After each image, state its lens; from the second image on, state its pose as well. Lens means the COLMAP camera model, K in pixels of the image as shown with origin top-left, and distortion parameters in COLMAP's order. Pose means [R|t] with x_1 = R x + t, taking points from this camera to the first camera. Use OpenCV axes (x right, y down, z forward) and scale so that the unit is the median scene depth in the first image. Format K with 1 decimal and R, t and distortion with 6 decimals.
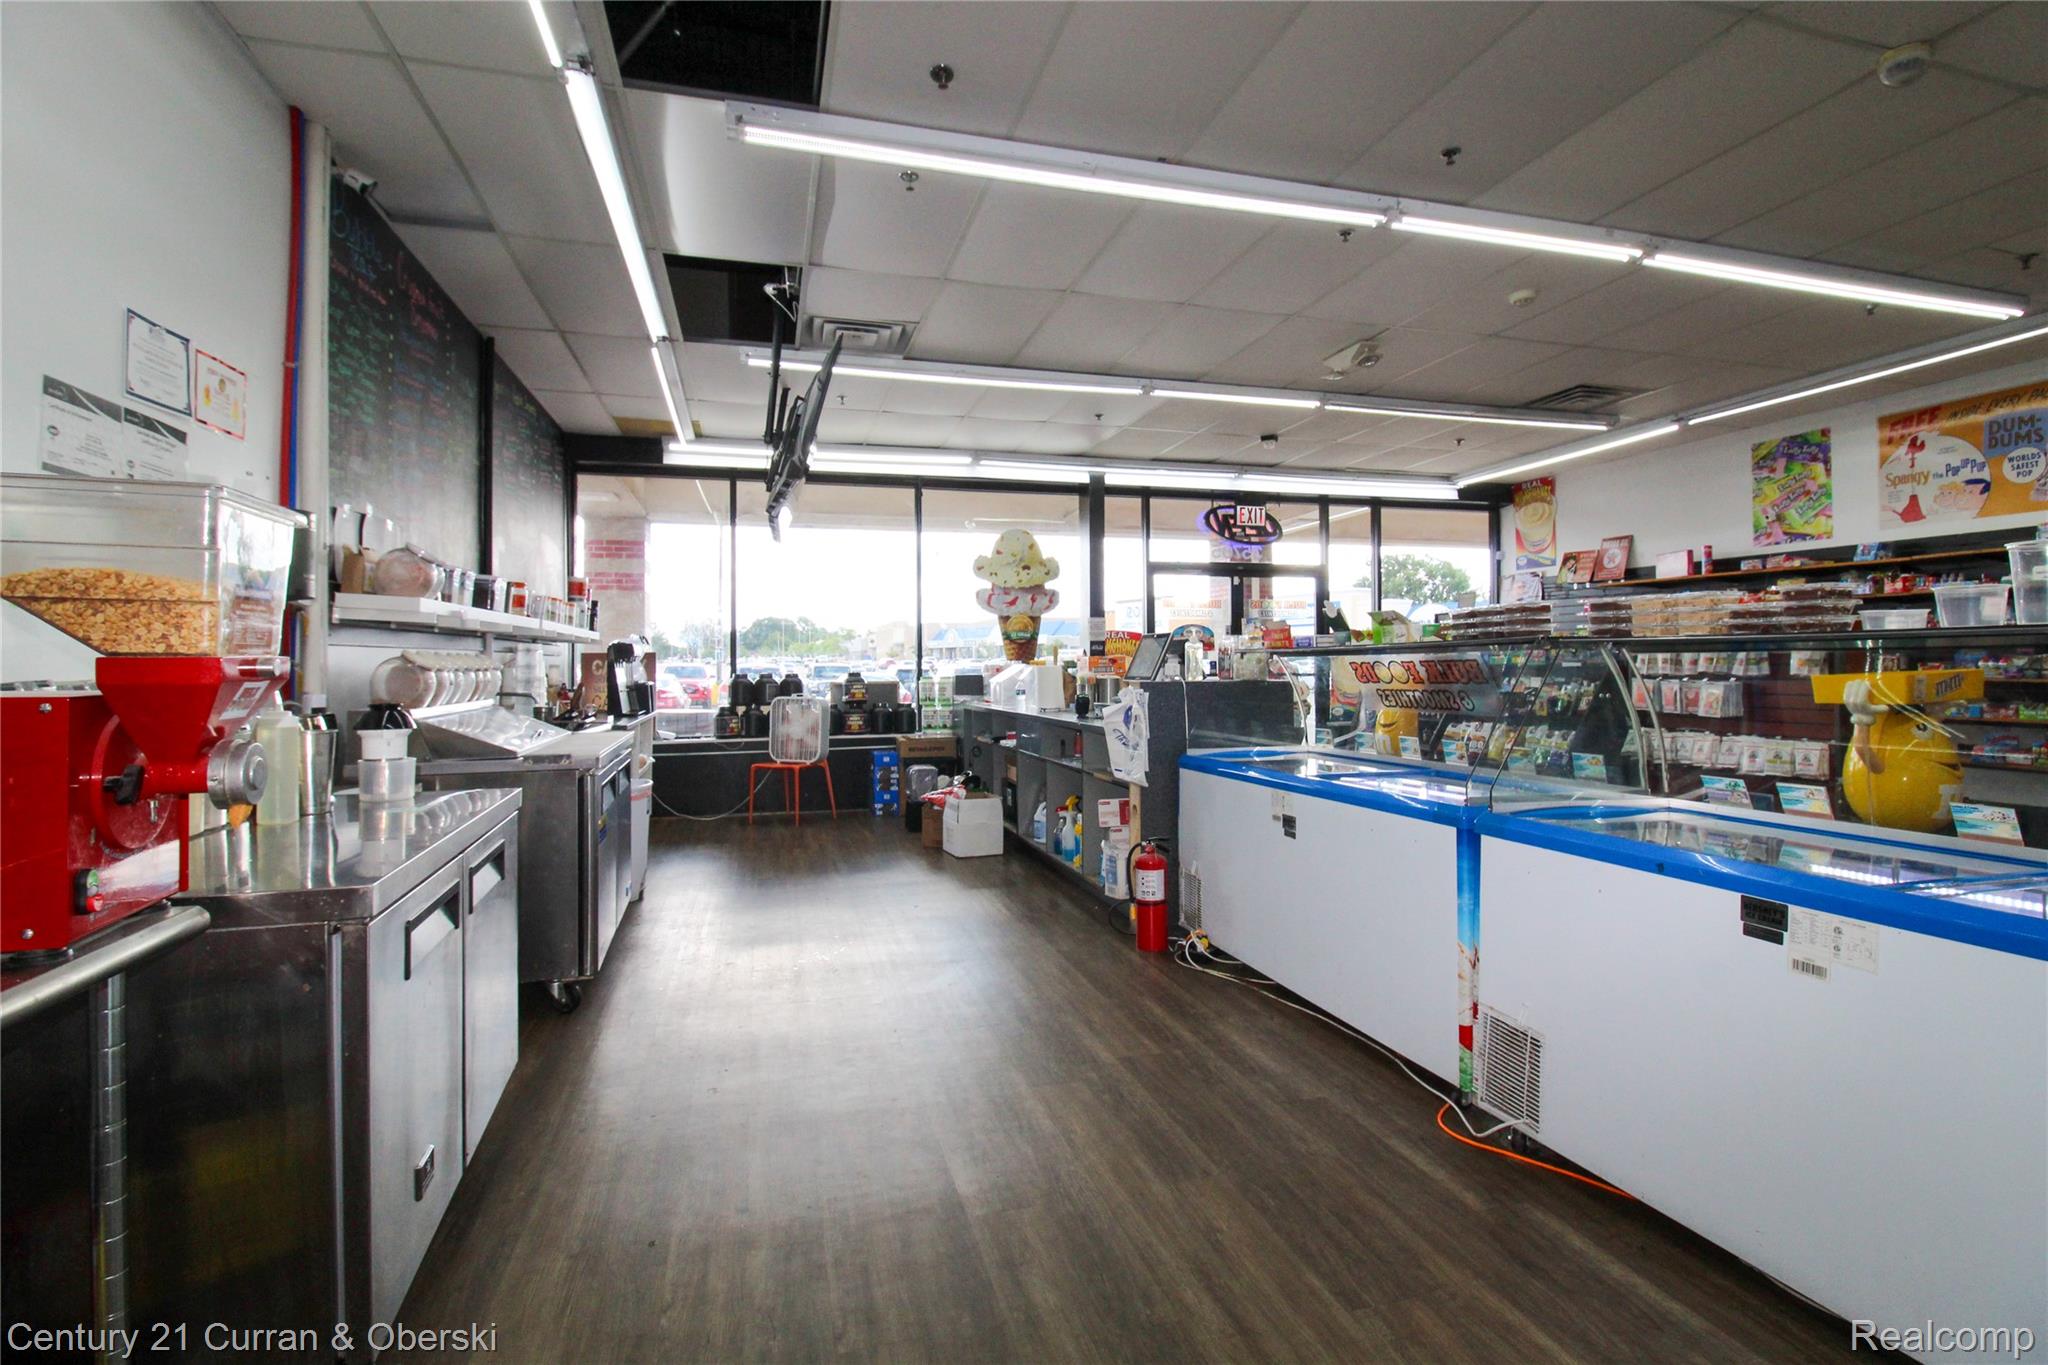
lens RADIAL K [[985.0, 0, 1087.7], [0, 985.0, 657.4], [0, 0, 1]] dist [-0.000415, -0.000527]
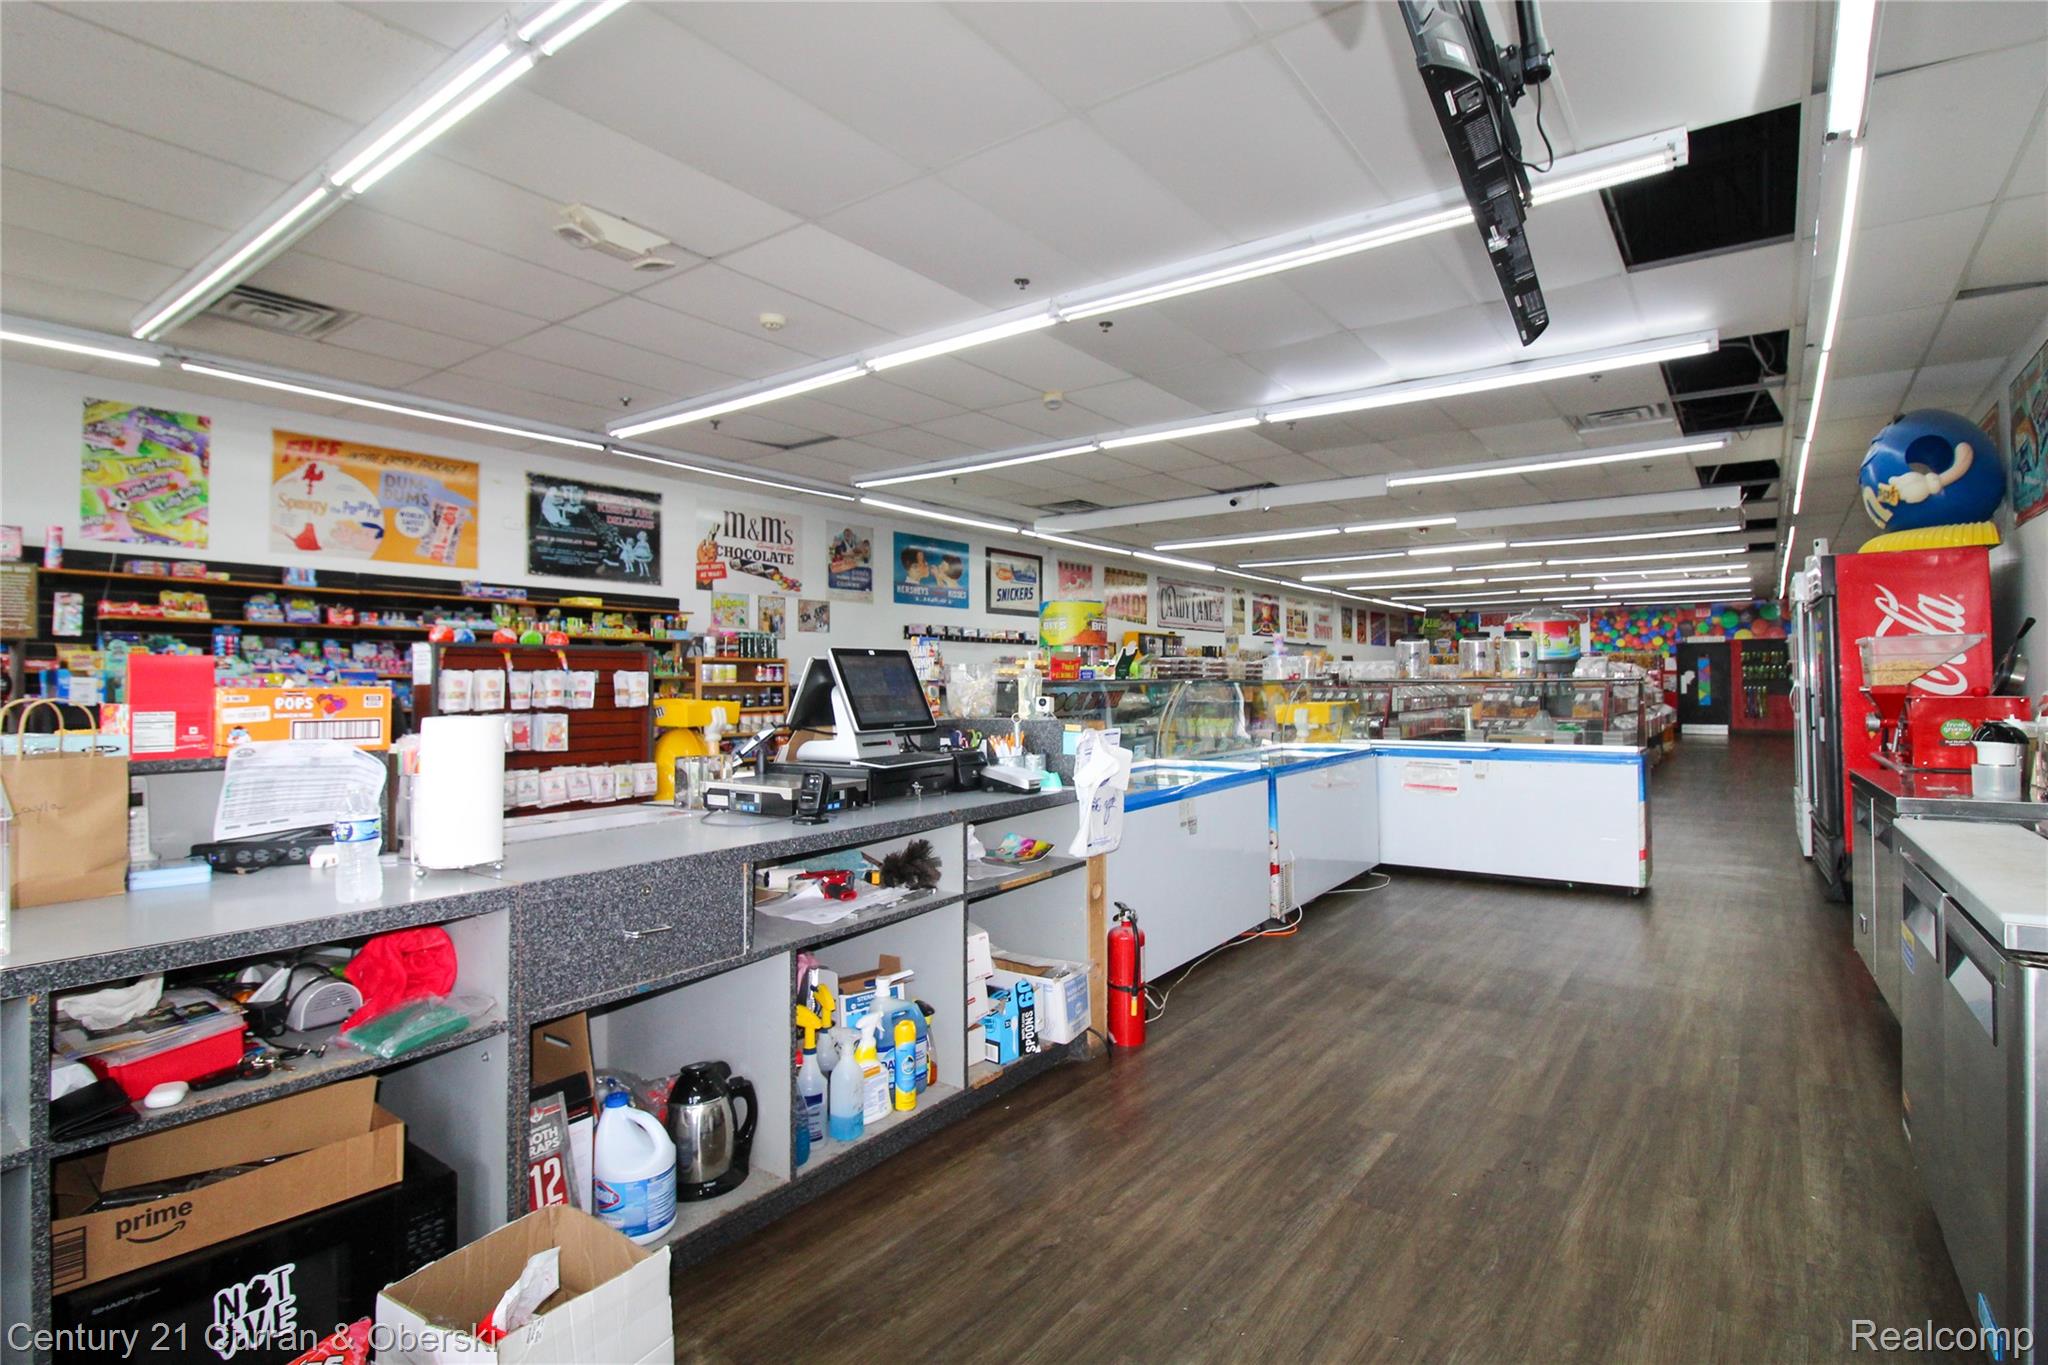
lens RADIAL K [[1001.5, 0, 1050.0], [0, 1001.5, 653.7], [0, 0, 1]] dist [0.001504, -0.010582]
pose [[-0.581943, 0.032329, 0.812586, -0.336926], [0.003280, 0.999295, -0.037408, 0.001613], [-0.813223, -0.019104, -0.581639, 0.881114]]
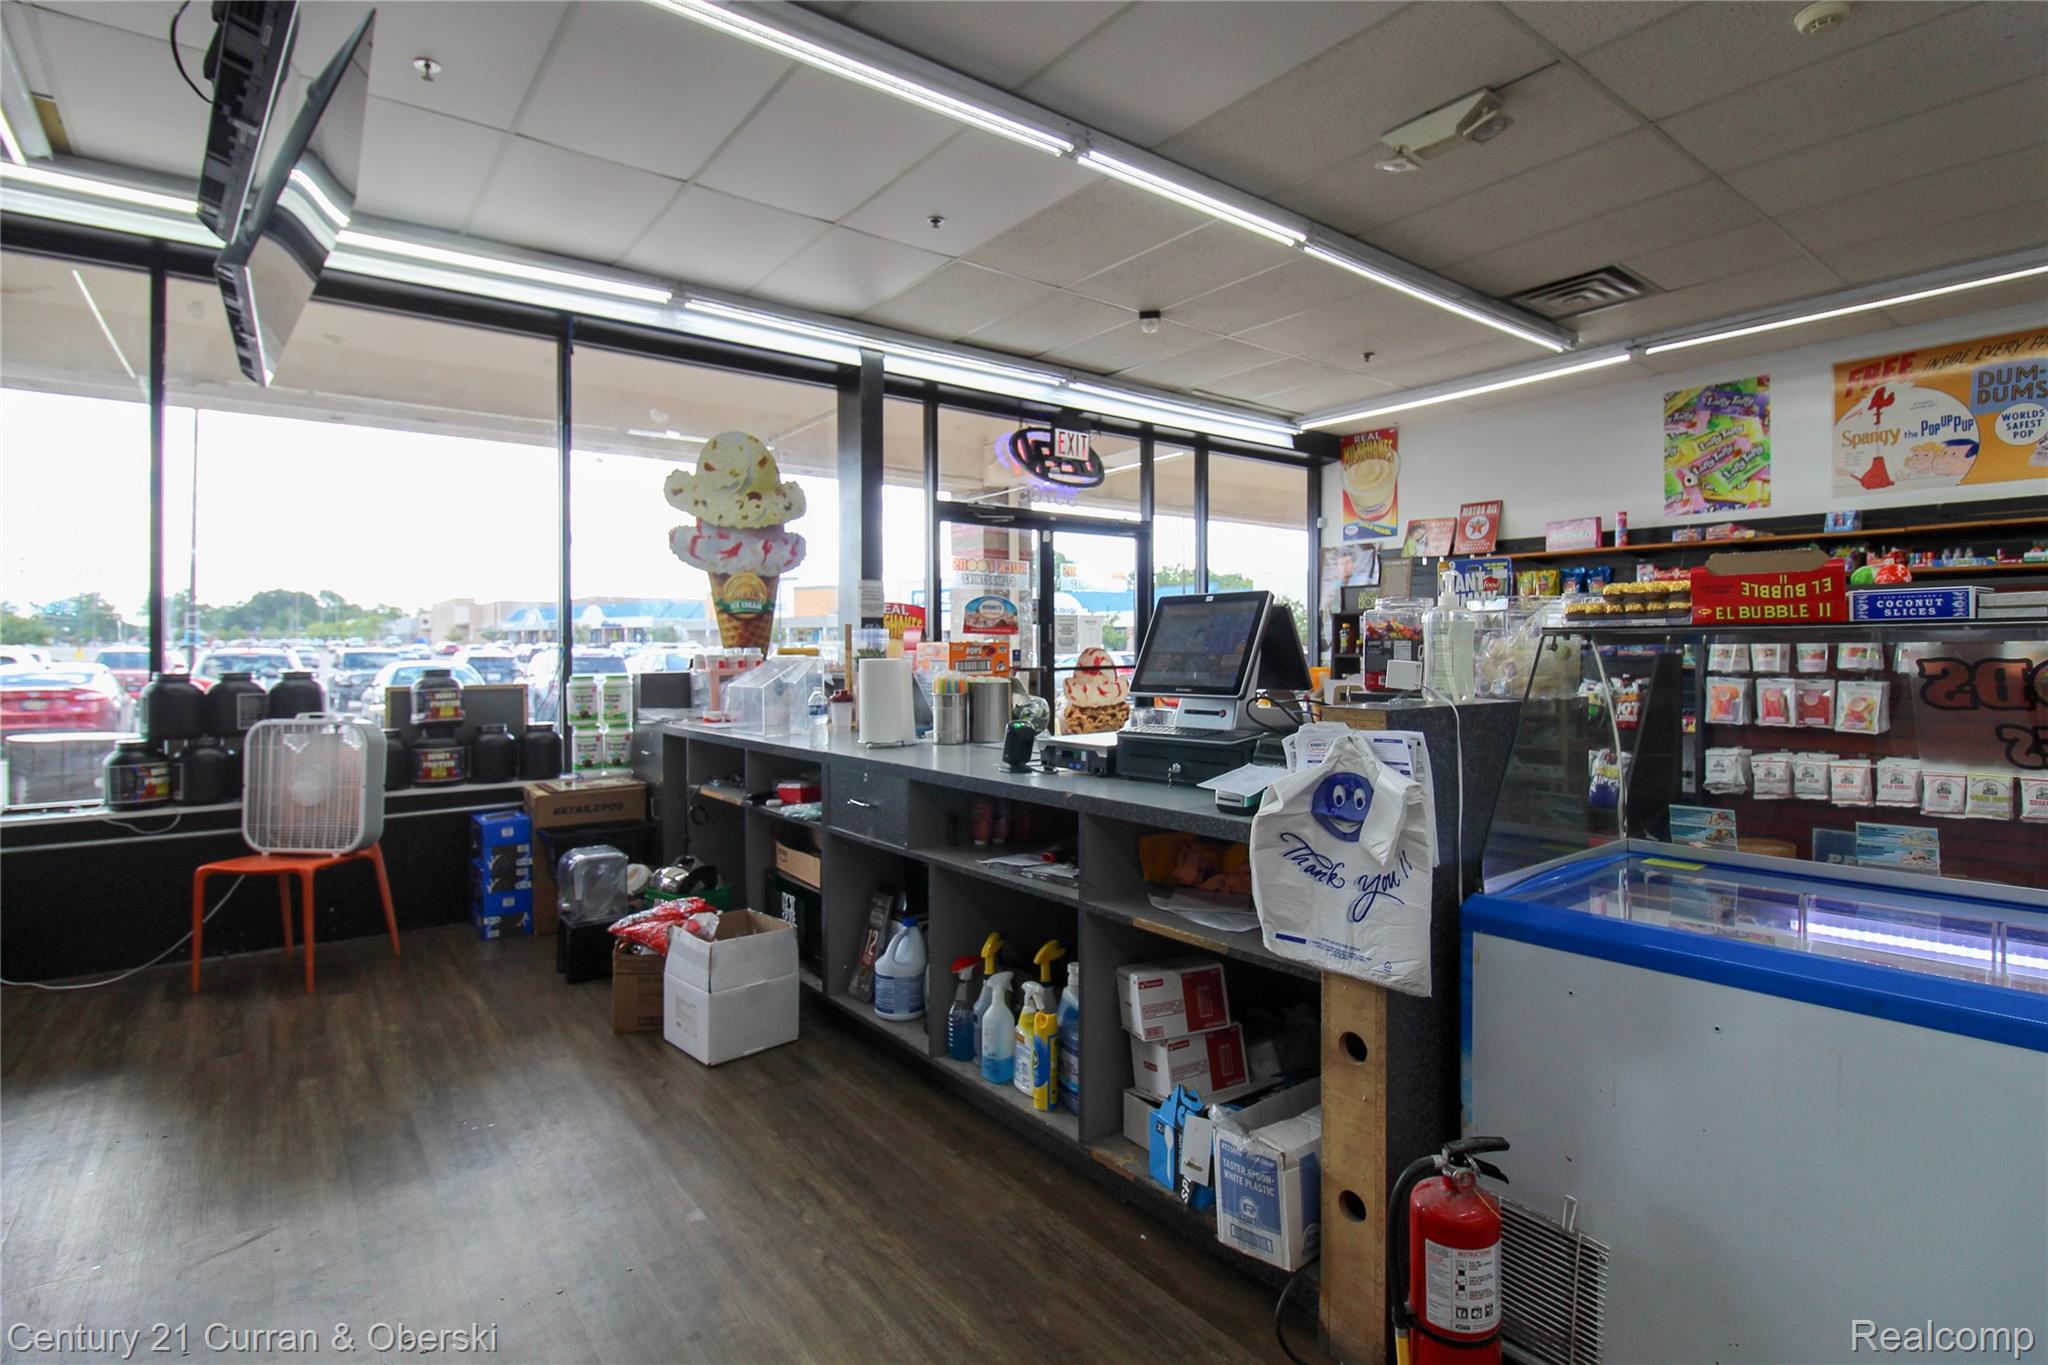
lens RADIAL K [[1001.5, 0, 1050.0], [0, 1001.5, 653.7], [0, 0, 1]] dist [0.001504, -0.010582]
pose [[0.941238, 0.001810, 0.337739, -0.110514], [-0.005217, 0.999944, 0.009183, 0.000180], [-0.337704, -0.010405, 0.941195, 0.388767]]
